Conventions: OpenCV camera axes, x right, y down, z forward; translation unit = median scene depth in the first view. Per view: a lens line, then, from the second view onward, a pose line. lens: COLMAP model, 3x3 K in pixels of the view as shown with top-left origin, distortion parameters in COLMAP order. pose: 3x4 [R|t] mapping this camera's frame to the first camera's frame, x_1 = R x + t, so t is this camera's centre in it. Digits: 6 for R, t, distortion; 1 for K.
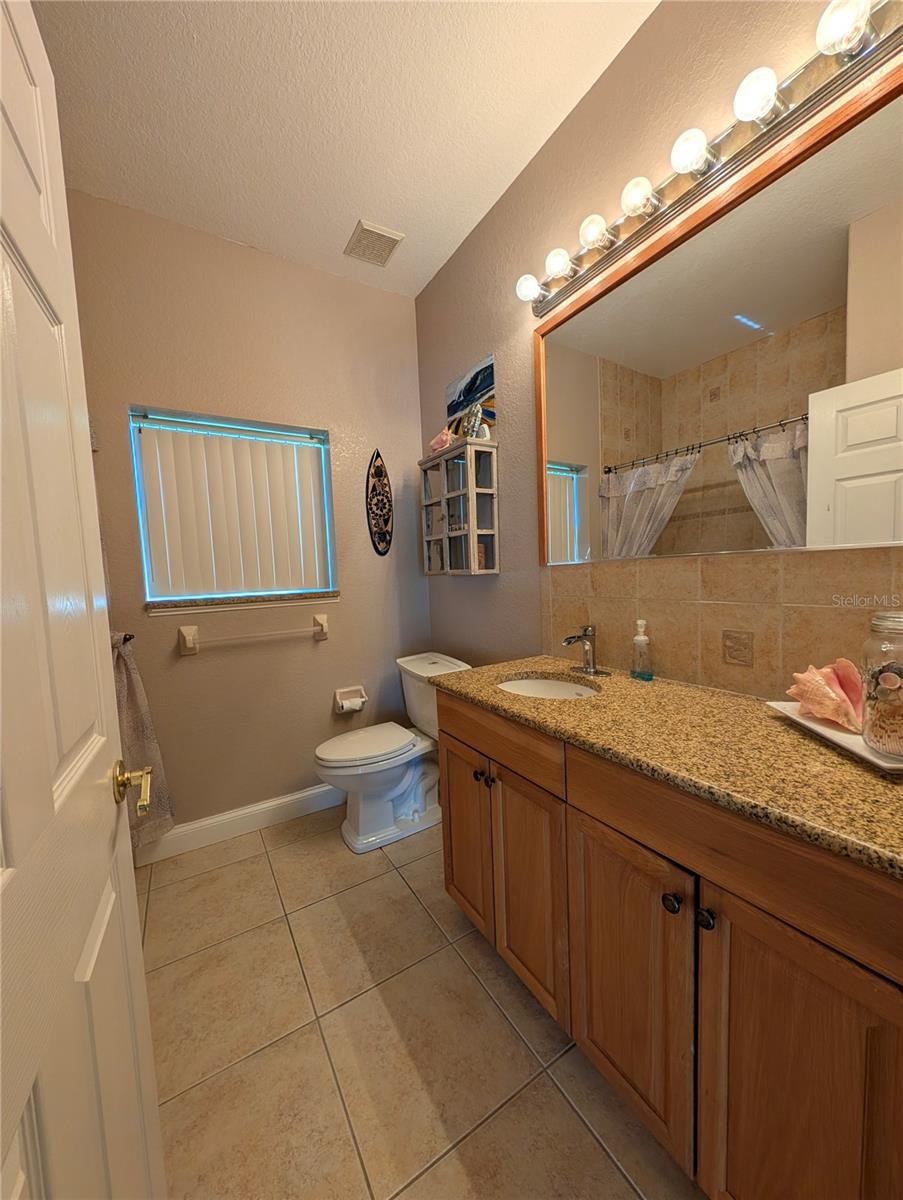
lens RADIAL K [[436.9, 0, 446.8], [0, 436.9, 604.7], [0, 0, 1]] dist [-0.000257, -0.000188]
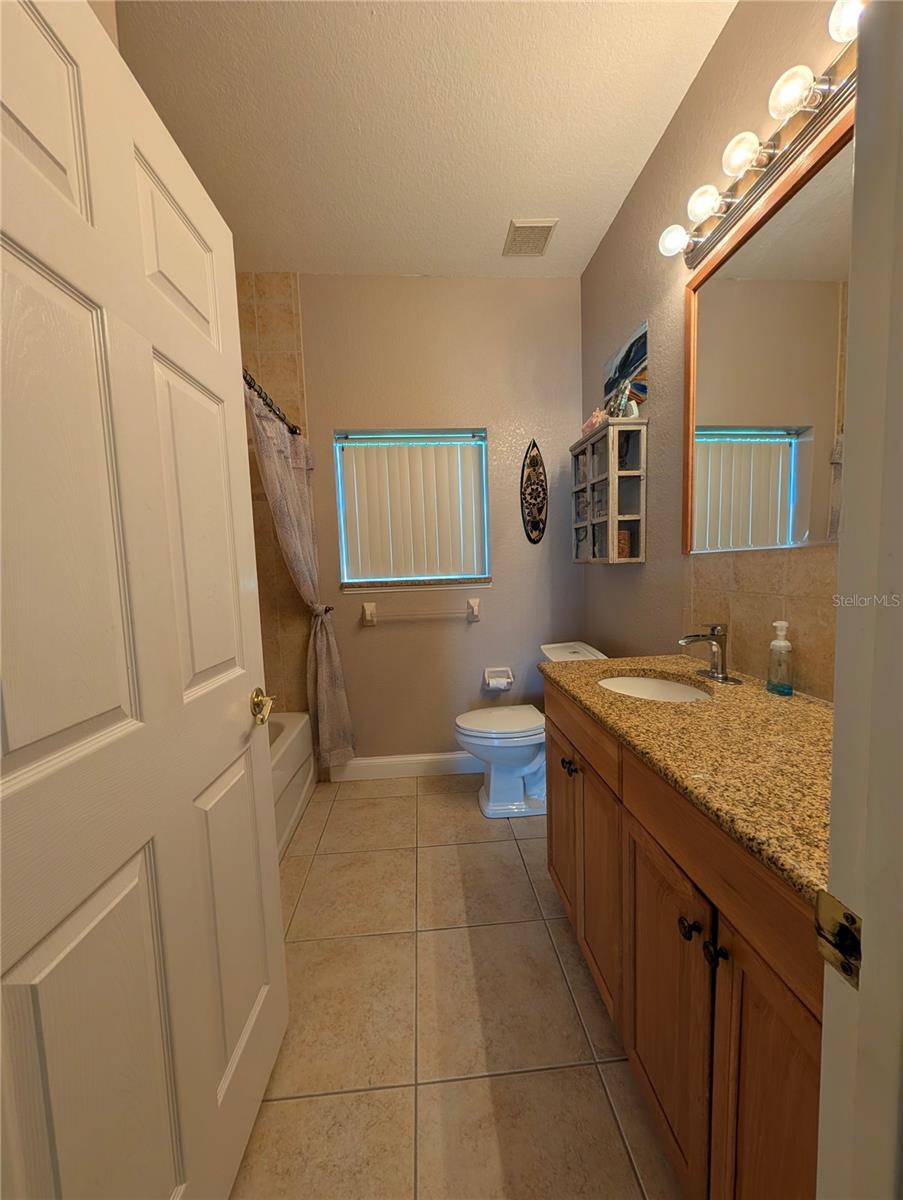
lens RADIAL K [[436.9, 0, 446.8], [0, 436.9, 604.7], [0, 0, 1]] dist [-0.000257, -0.000188]
pose [[0.888113, 0.050613, -0.456831, 0.183861], [-0.036037, 0.998527, 0.040569, -0.004707], [0.458211, -0.019567, 0.888628, -0.011546]]
